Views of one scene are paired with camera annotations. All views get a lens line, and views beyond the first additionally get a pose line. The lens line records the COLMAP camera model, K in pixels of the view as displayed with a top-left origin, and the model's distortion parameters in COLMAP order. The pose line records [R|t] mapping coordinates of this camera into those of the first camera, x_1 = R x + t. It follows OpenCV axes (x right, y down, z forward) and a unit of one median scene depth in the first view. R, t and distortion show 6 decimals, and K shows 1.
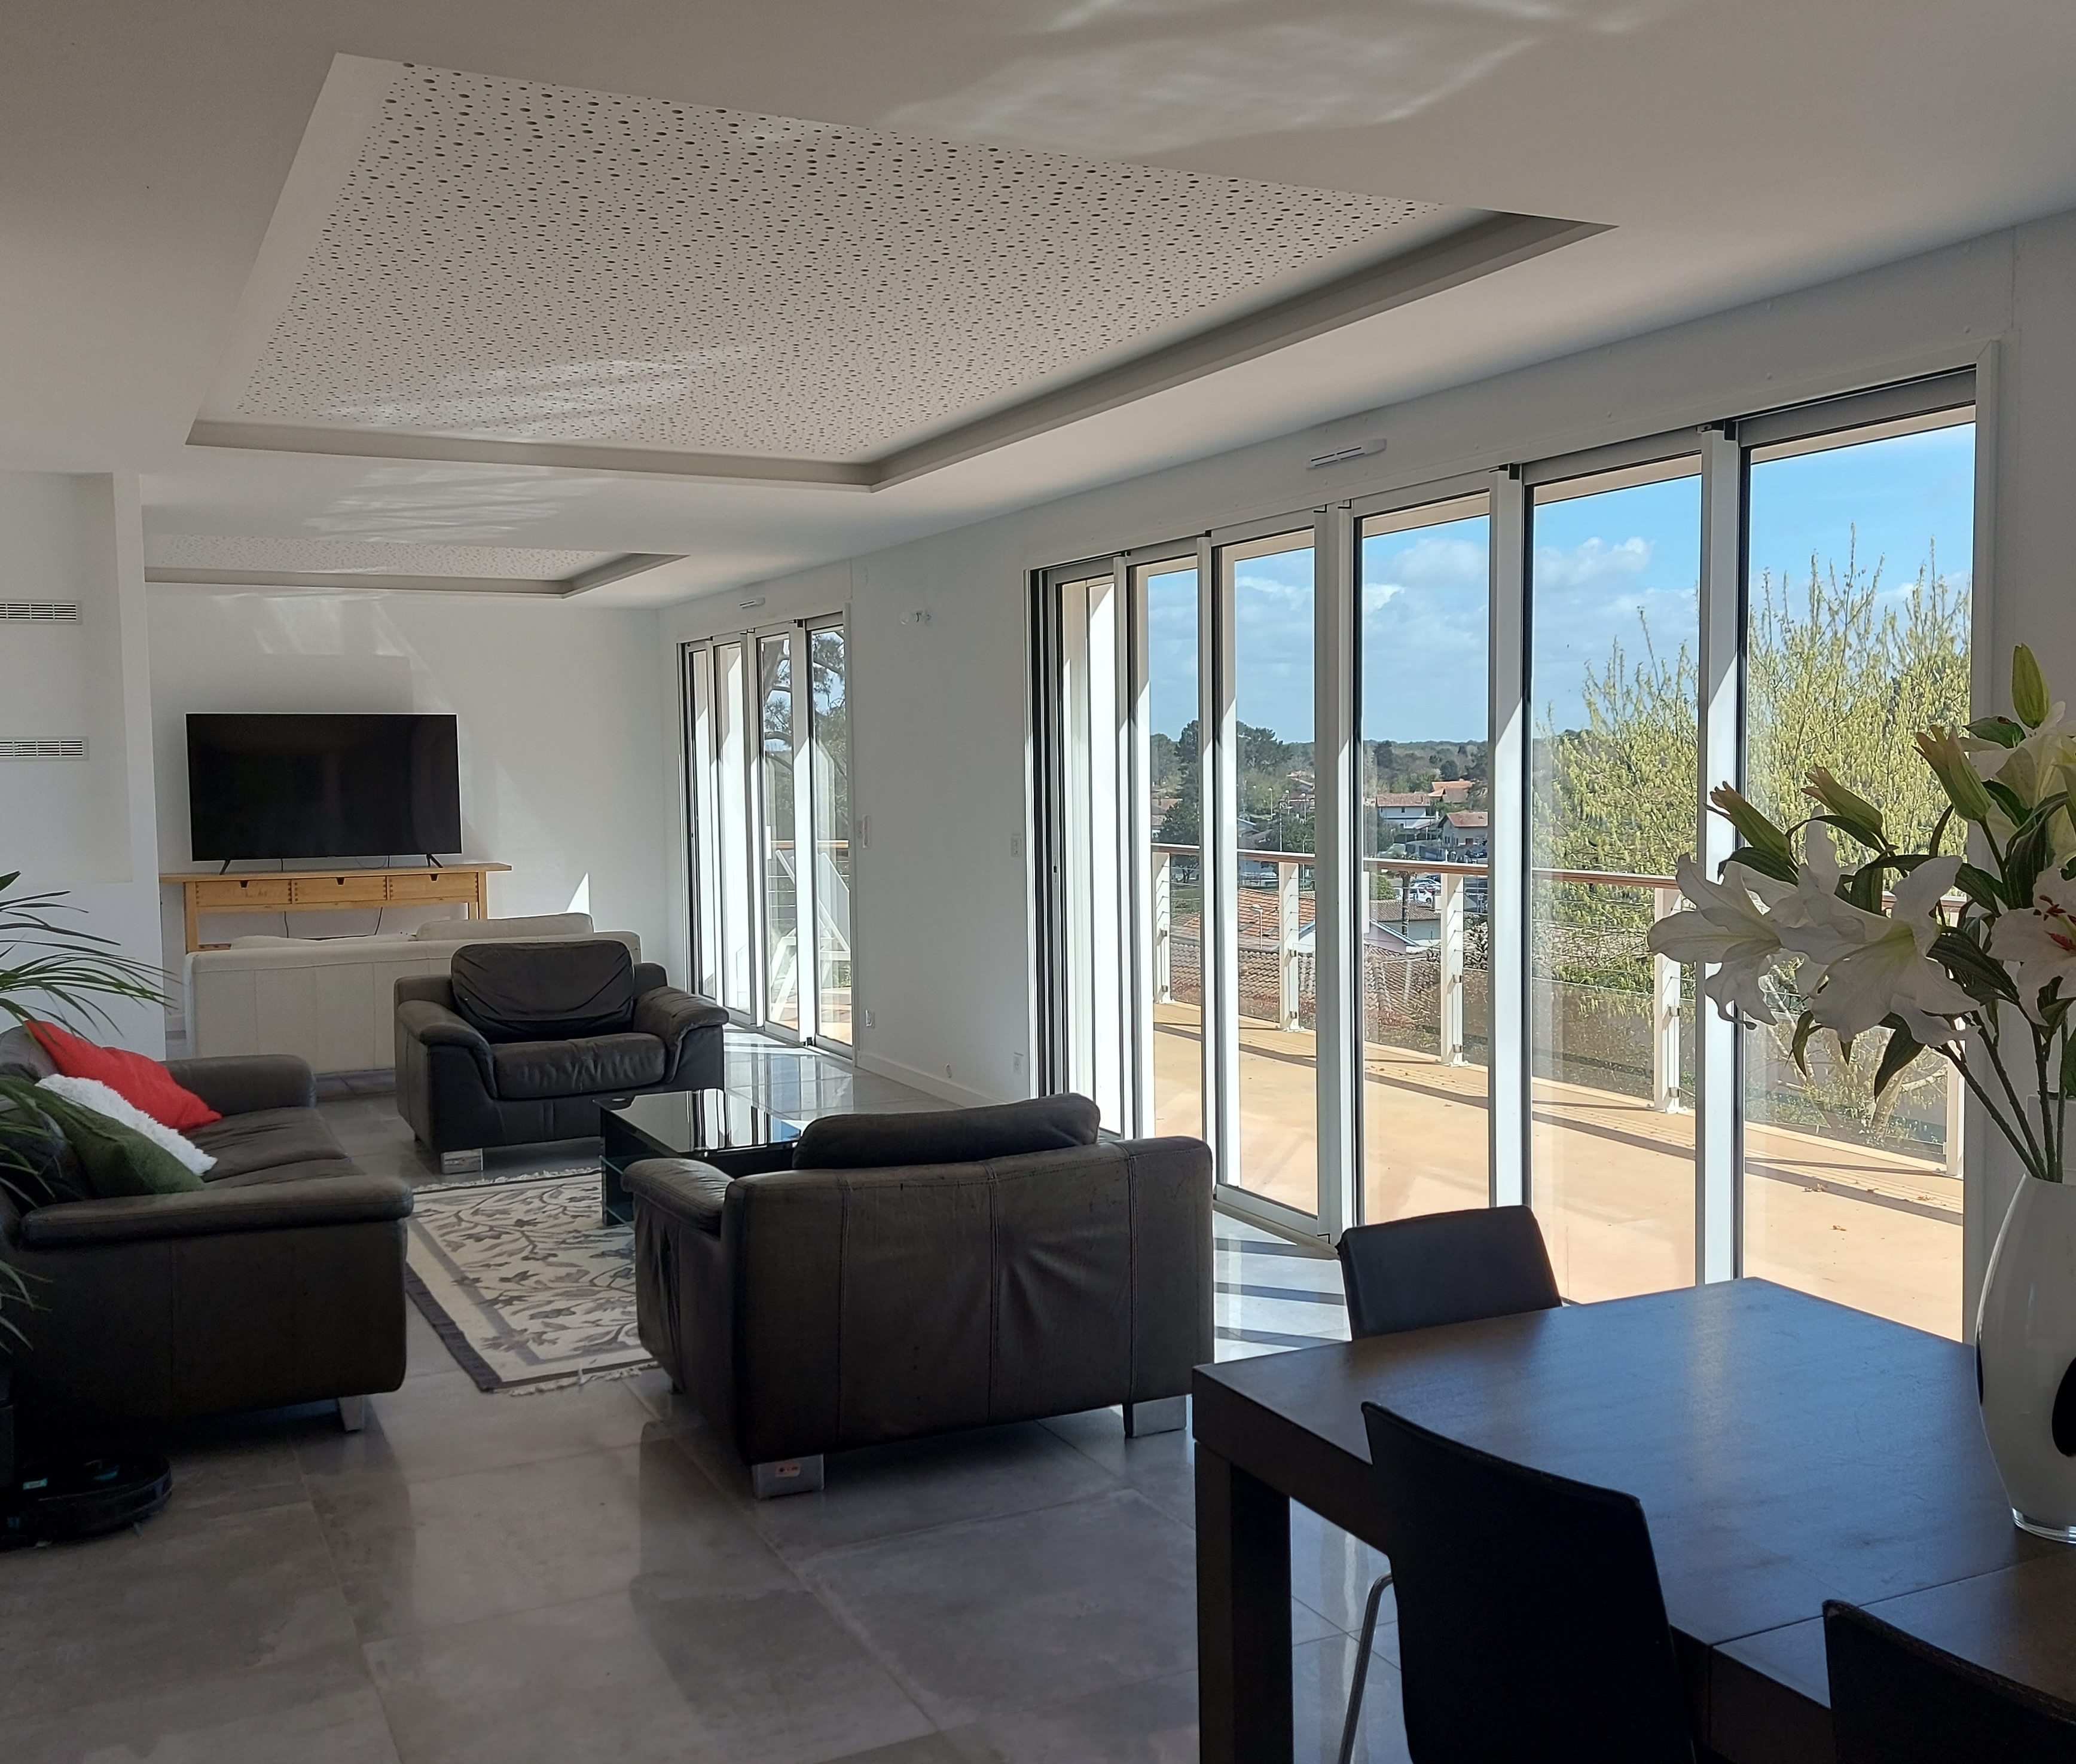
lens RADIAL K [[1968.2, 0, 1038.0], [0, 1968.2, 882.0], [0, 0, 1]] dist [0.005188, -0.003173]
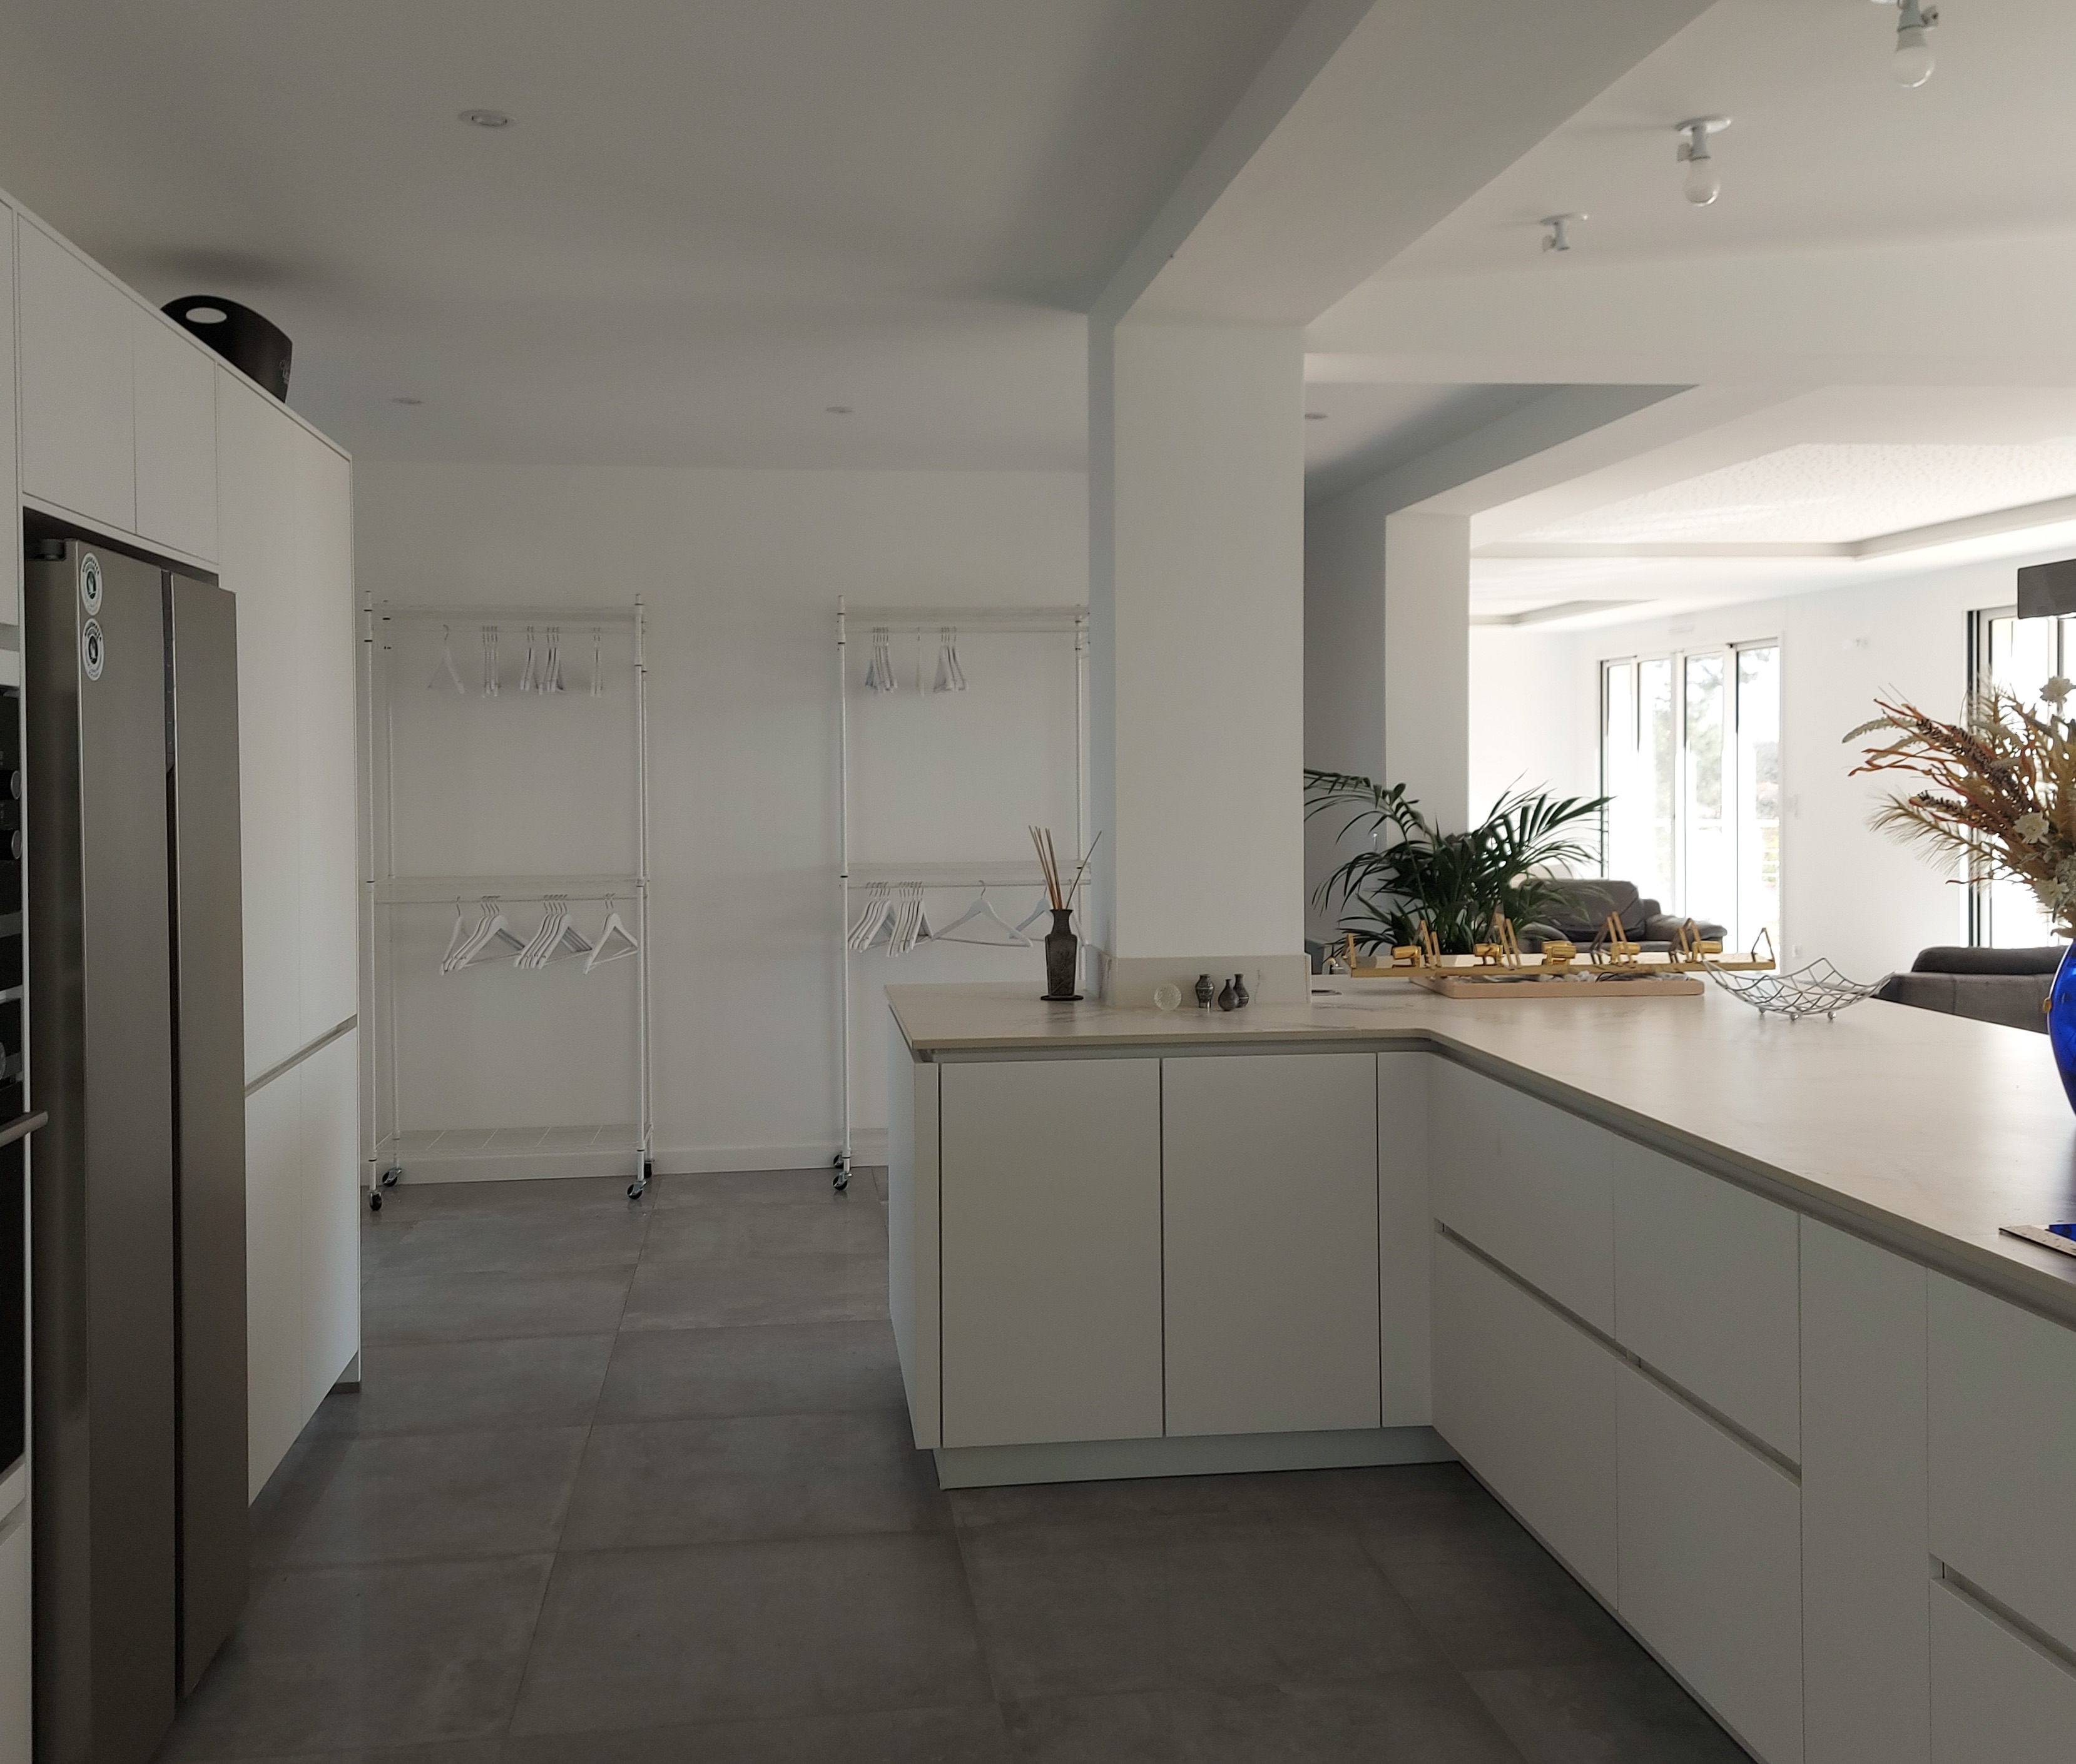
lens RADIAL K [[1968.3, 0, 1038.0], [0, 1968.3, 882.0], [0, 0, 1]] dist [0.005188, -0.003173]
pose [[0.937166, 0.027987, -0.347760, -0.125978], [-0.027989, 0.999596, 0.005019, 0.037287], [0.347759, 0.005030, 0.937570, -0.483184]]
